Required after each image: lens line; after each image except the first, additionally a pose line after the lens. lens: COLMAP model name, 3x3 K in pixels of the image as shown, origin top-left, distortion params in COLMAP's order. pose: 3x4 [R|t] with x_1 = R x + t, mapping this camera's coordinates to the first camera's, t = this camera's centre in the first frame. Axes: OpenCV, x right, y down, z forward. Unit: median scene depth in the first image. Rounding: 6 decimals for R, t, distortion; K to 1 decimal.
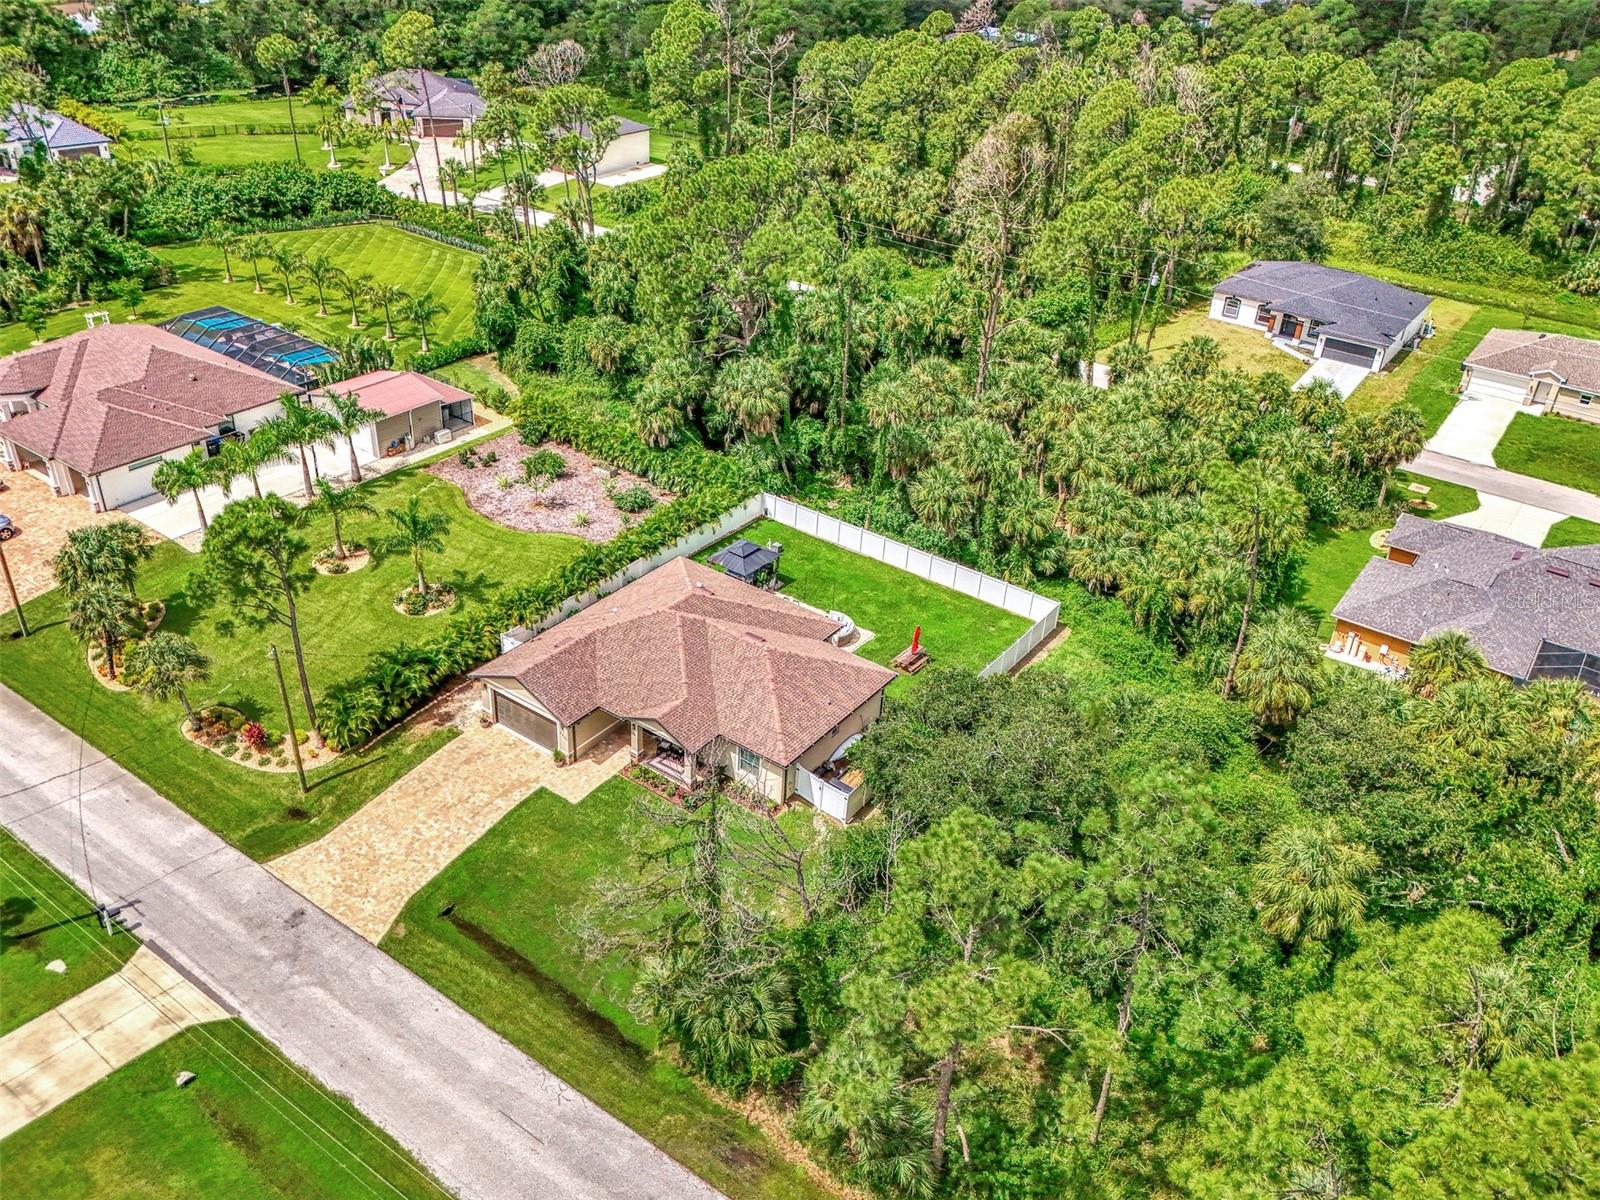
lens RADIAL K [[1309.4, 0, 784.5], [0, 1309.4, 601.4], [0, 0, 1]] dist [0.071171, -0.104346]
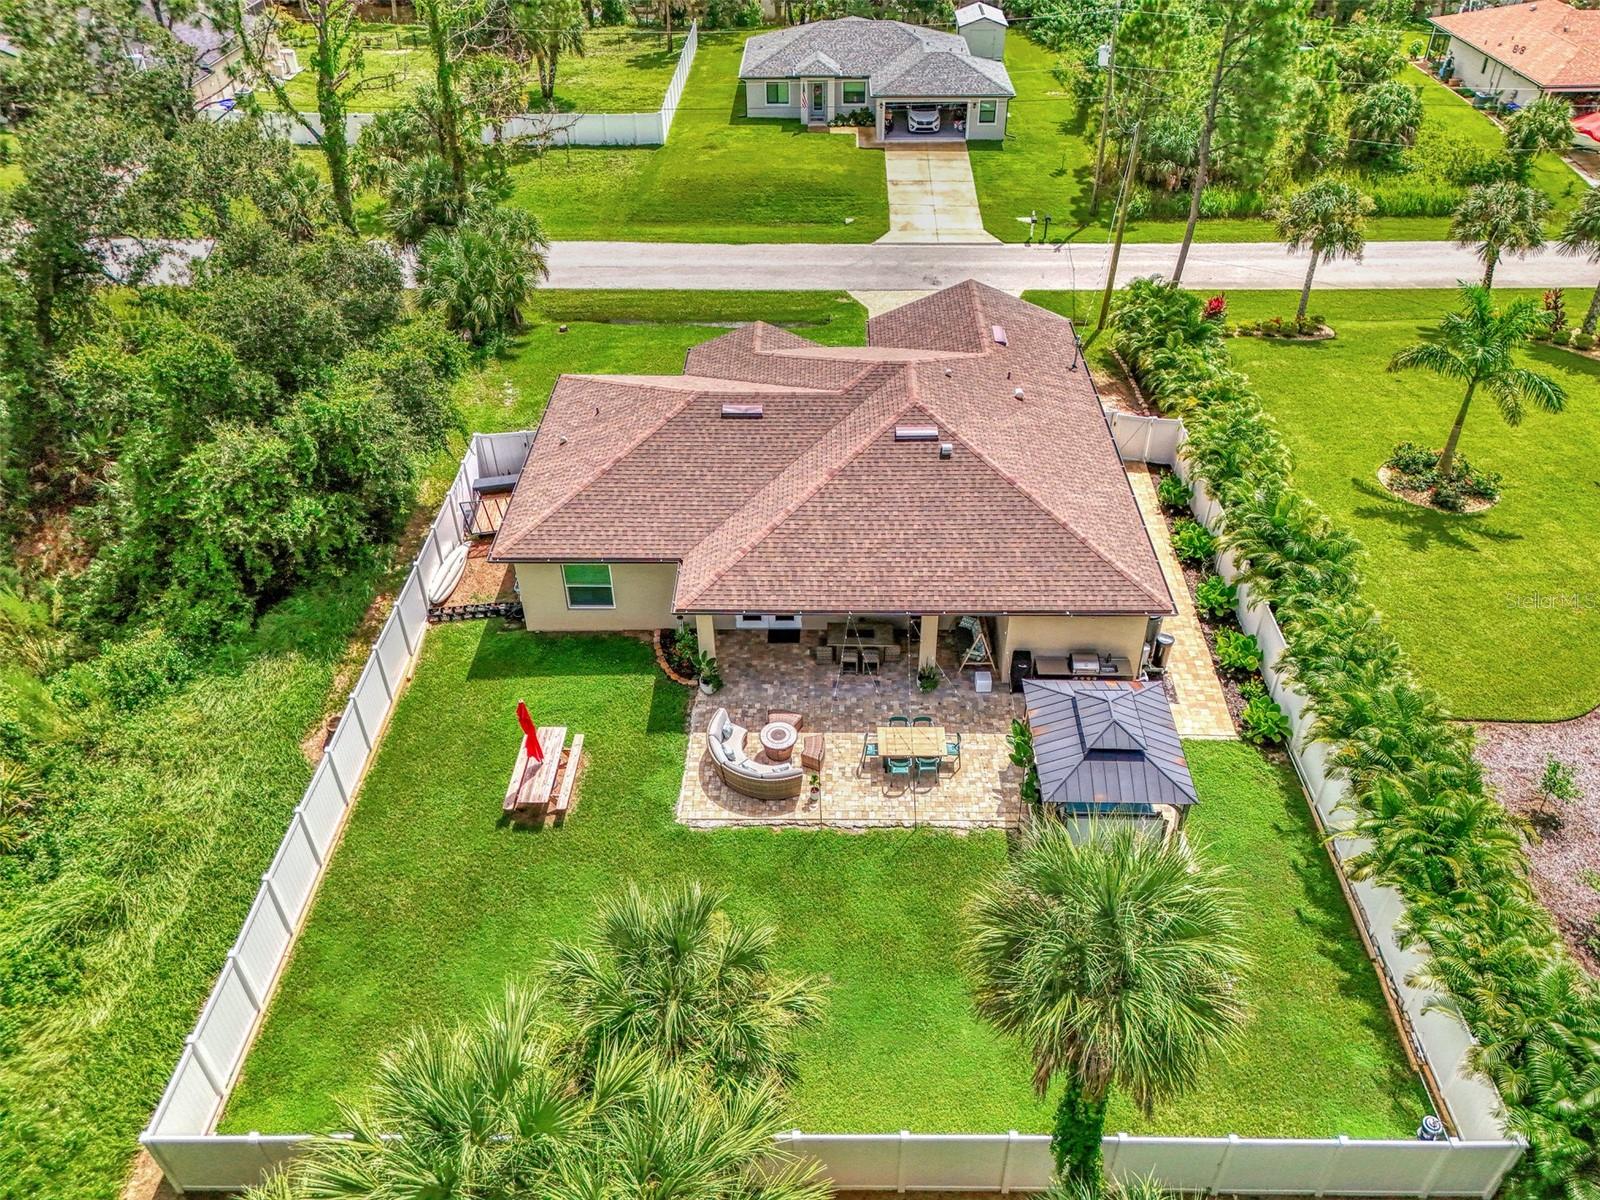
lens RADIAL K [[1177.4, 0, 817.5], [0, 1177.4, 591.1], [0, 0, 1]] dist [0.064728, -0.059582]
pose [[-0.809517, 0.321586, -0.491187, 0.211699], [-0.333655, 0.436395, 0.835604, -0.350606], [0.483070, 0.840323, -0.245971, 1.190535]]
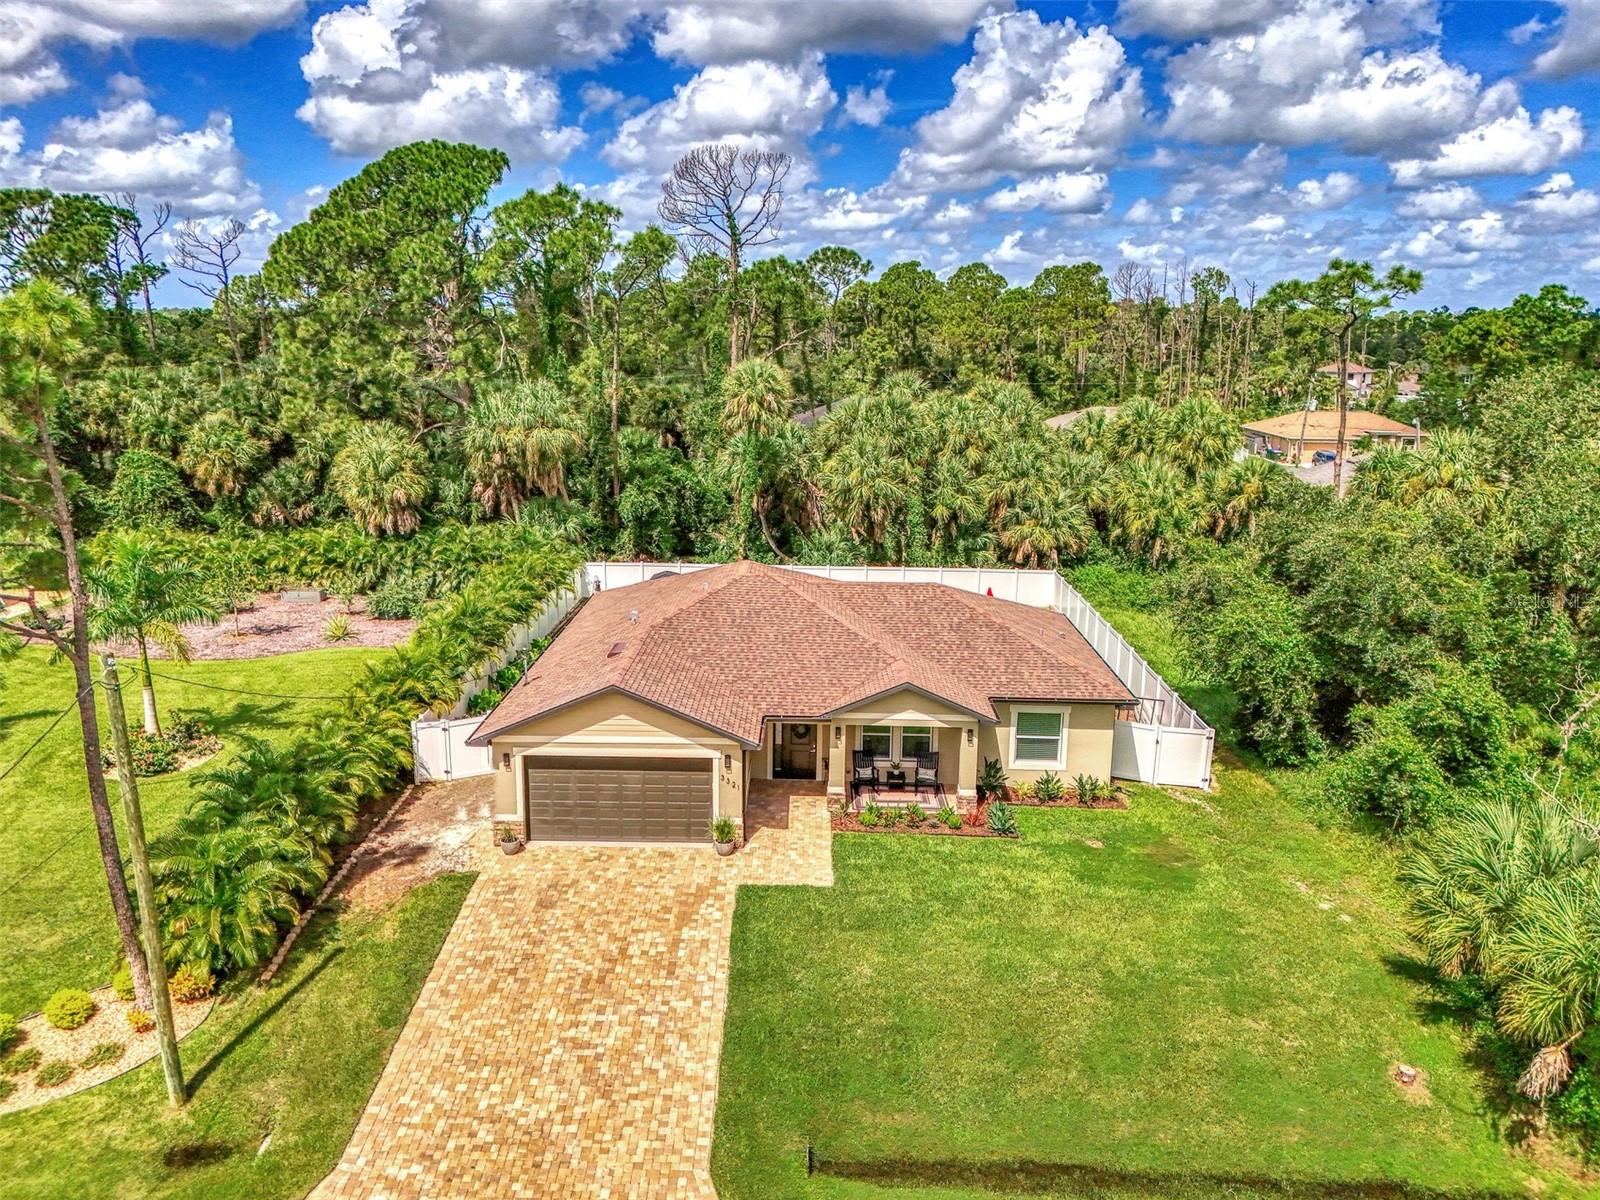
lens RADIAL K [[1200.9, 0, 788.4], [0, 1200.9, 628.4], [0, 0, 1]] dist [0.058798, -0.049465]
pose [[0.819596, -0.174863, 0.545606, -0.370043], [0.319411, 0.930025, -0.181744, 0.131613], [-0.475646, 0.323229, 0.818098, 0.570428]]
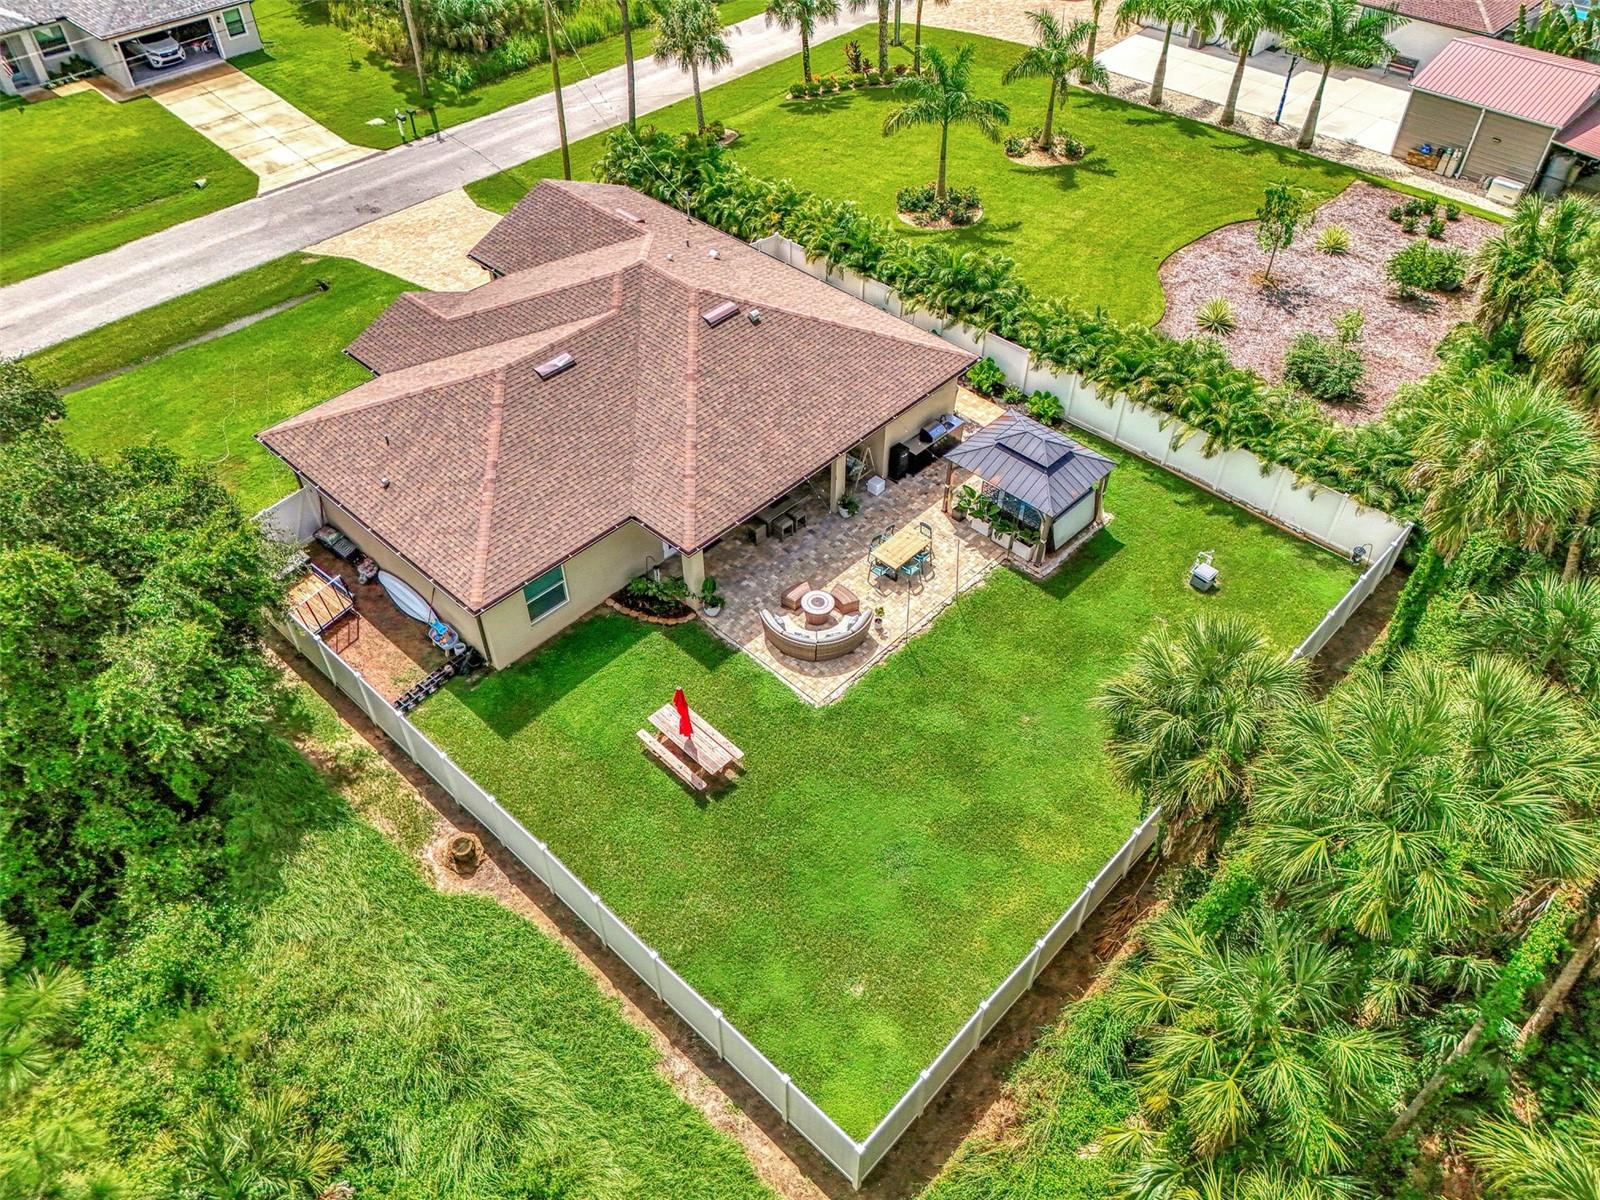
lens RADIAL K [[1162.7, 0, 790.3], [0, 1162.7, 605.4], [0, 0, 1]] dist [0.062479, -0.062549]
pose [[-0.127742, 0.667792, -0.733304, 0.370986], [-0.515547, 0.586917, 0.624291, -0.255648], [0.847286, 0.457802, 0.269304, 0.994253]]
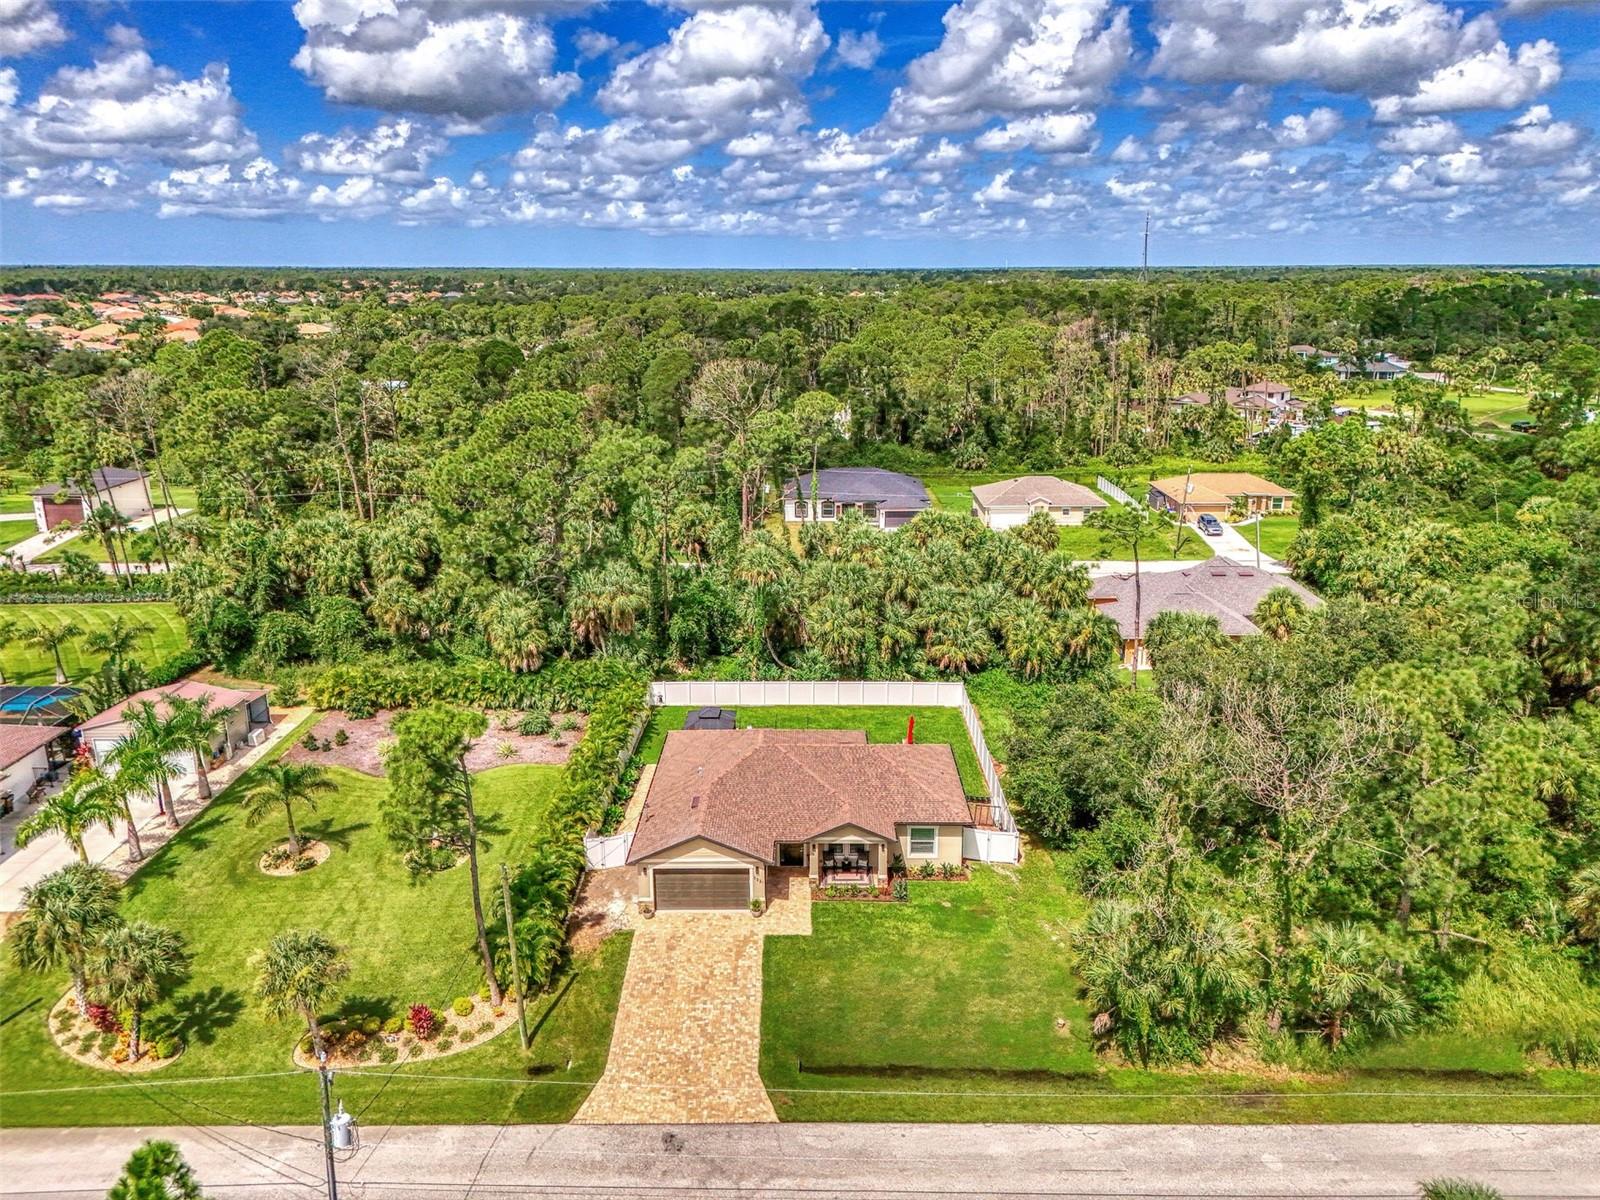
lens RADIAL K [[1183.1, 0, 800.0], [0, 1183.1, 600.0], [0, 0, 1]] dist [0.070068, -0.064886]
pose [[0.811003, -0.207678, 0.546941, -0.556707], [0.338697, 0.928944, -0.149492, 0.049013], [-0.477031, 0.306485, 0.823716, 0.183209]]
